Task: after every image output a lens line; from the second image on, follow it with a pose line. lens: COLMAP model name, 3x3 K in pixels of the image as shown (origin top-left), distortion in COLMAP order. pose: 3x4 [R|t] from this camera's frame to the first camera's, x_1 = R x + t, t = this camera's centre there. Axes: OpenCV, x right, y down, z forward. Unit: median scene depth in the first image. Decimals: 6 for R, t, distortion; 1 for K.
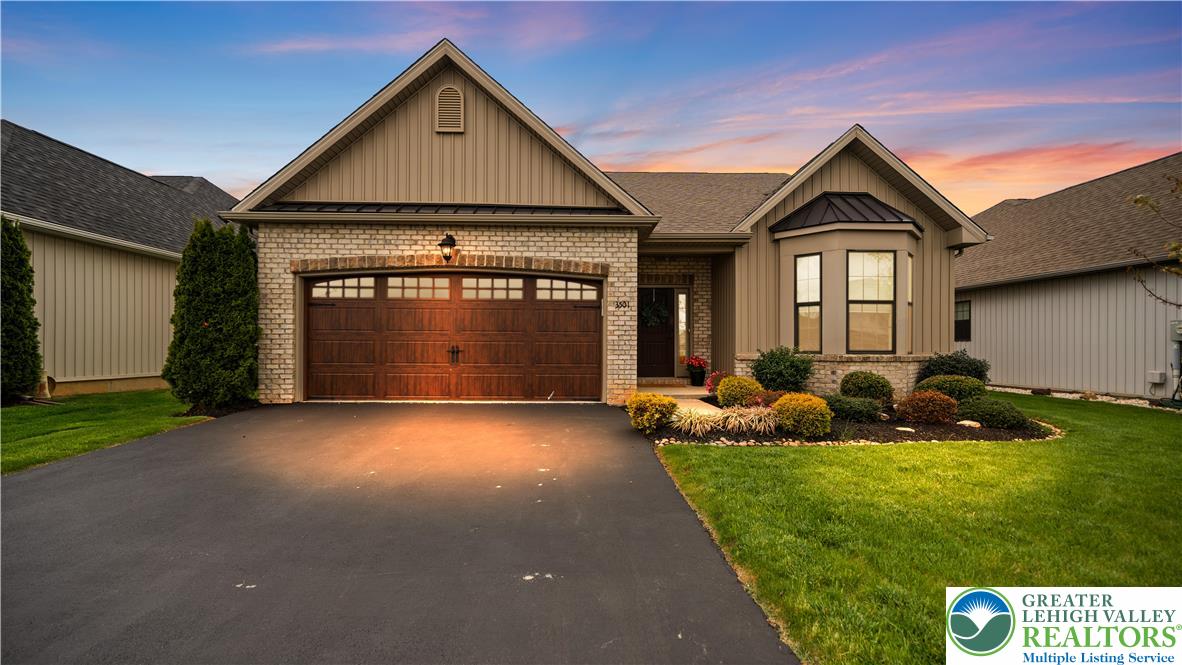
lens RADIAL K [[493.2, 0, 591.0], [0, 493.2, 332.5], [0, 0, 1]] dist [-0.001240, -0.000109]
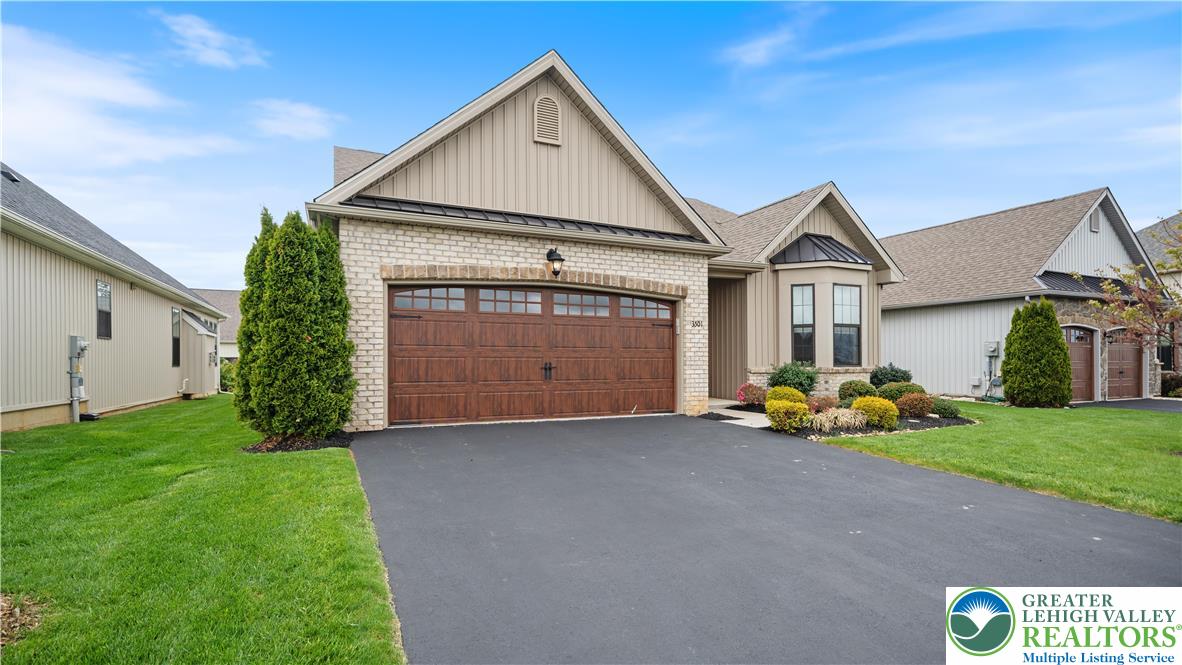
lens RADIAL K [[553.5, 0, 592.3], [0, 553.5, 348.5], [0, 0, 1]] dist [-0.000048, 0.000006]
pose [[0.916416, 0.003353, 0.400214, -0.644001], [-0.003928, 0.999992, 0.000616, -0.001586], [-0.400208, -0.002137, 0.916422, -0.038271]]
